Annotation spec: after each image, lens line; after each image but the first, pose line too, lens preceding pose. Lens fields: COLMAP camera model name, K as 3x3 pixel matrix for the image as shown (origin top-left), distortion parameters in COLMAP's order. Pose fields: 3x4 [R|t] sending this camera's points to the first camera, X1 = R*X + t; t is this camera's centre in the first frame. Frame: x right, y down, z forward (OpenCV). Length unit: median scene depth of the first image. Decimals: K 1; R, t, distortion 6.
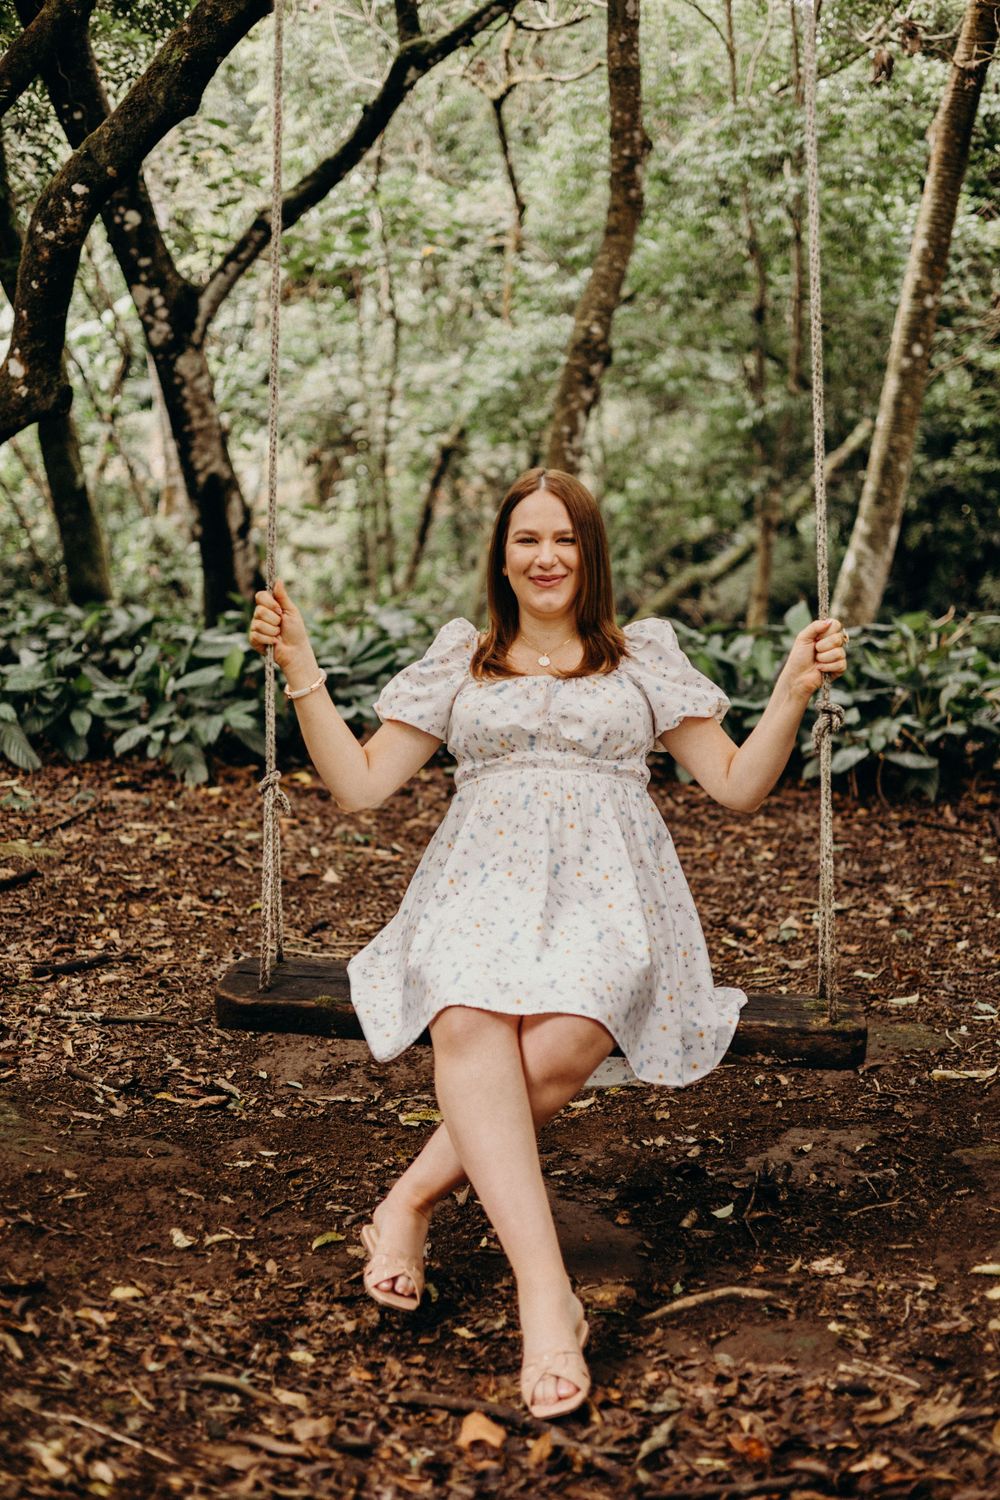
lens RADIAL K [[2088.3, 0, 495.1], [0, 2088.3, 765.2], [0, 0, 1]] dist [0.003878, 0.044758]
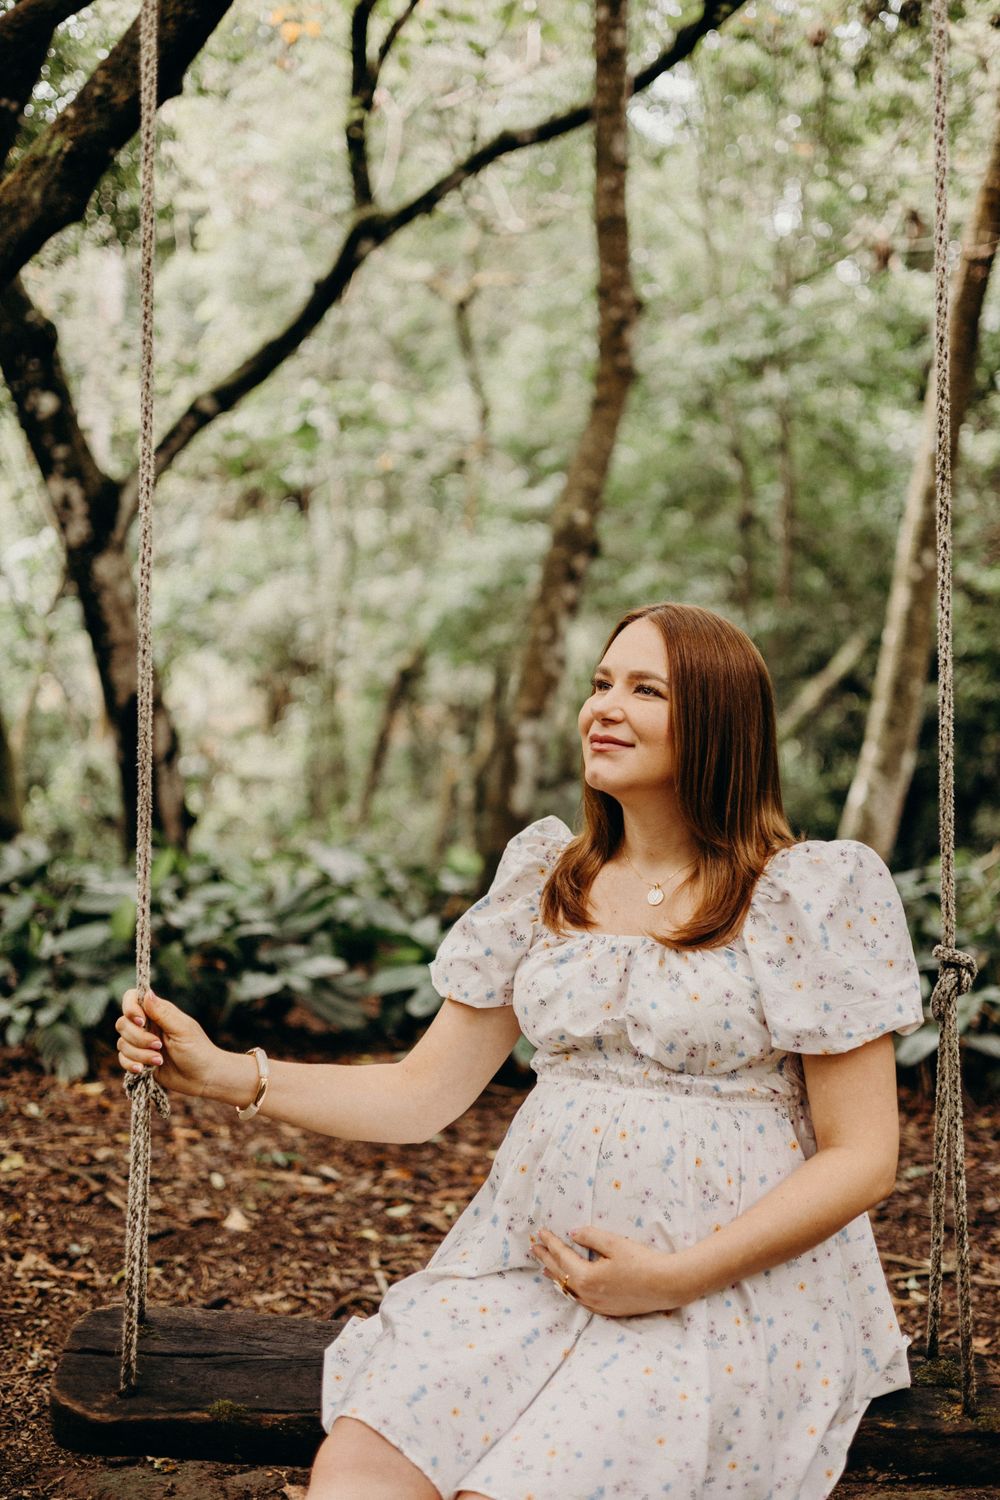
lens RADIAL K [[2068.1, 0, 500.0], [0, 2068.1, 750.0], [0, 0, 1]] dist [0.005910, 0.060249]
pose [[0.999746, 0.002364, 0.022393, -0.002486], [0.000310, 0.992939, -0.118625, -0.016468], [-0.022515, 0.118602, 0.992687, 0.184414]]
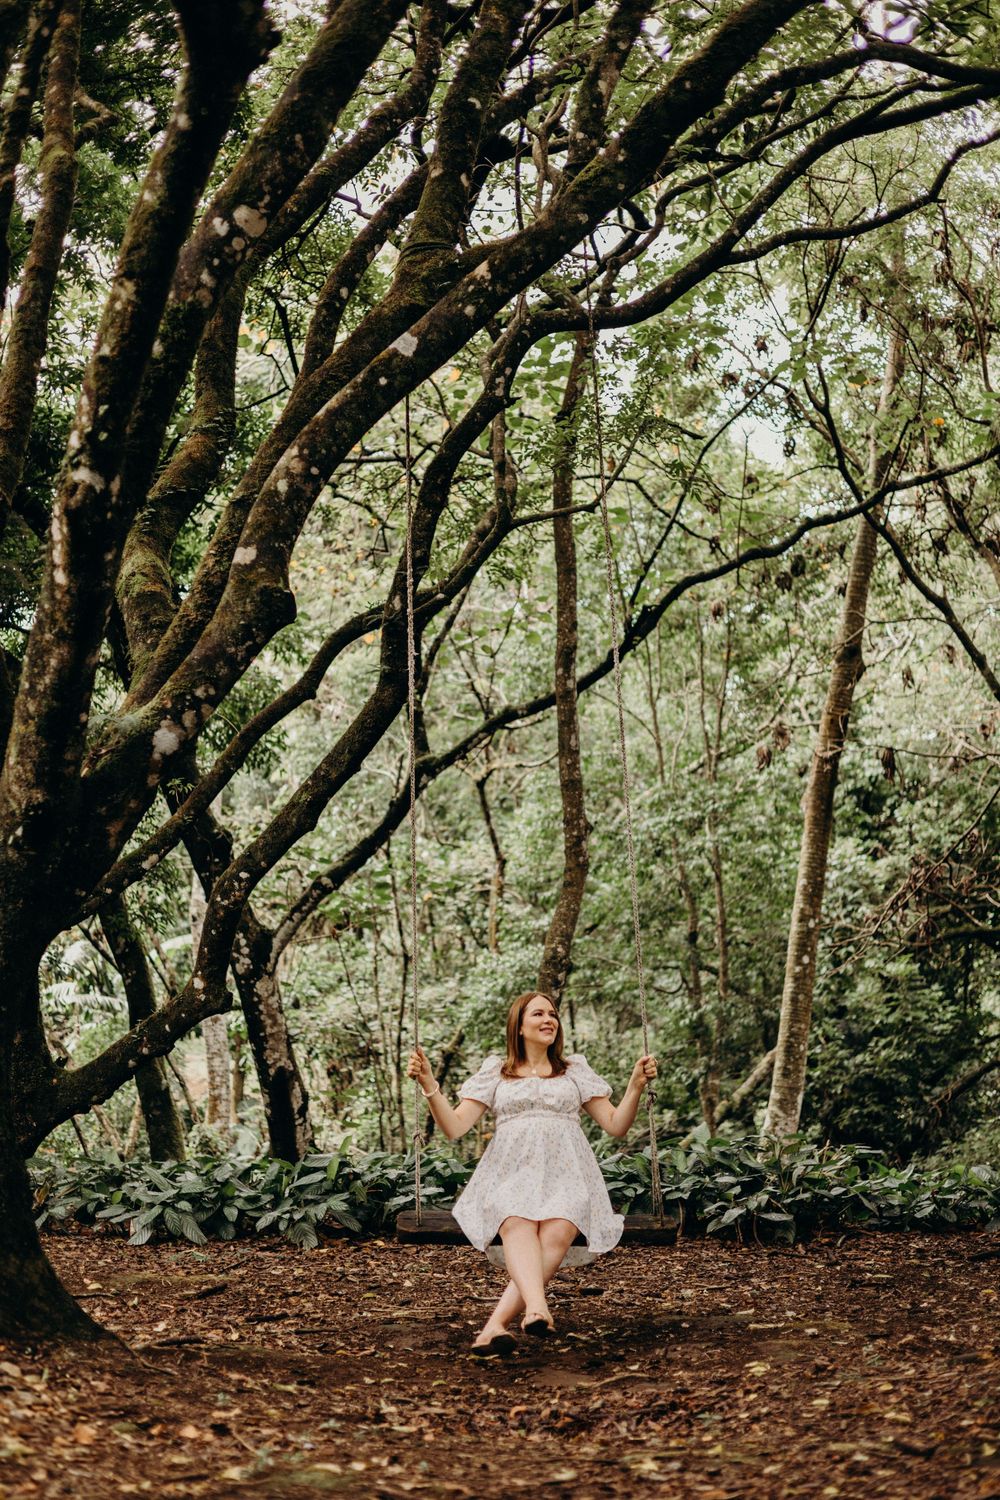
lens RADIAL K [[2180.6, 0, 481.1], [0, 2180.6, 735.1], [0, 0, 1]] dist [0.004983, 0.087311]
pose [[0.999428, -0.032816, 0.008232, -0.015139], [0.033761, 0.951460, -0.305914, 0.116388], [0.002207, 0.306017, 0.952024, -0.512264]]
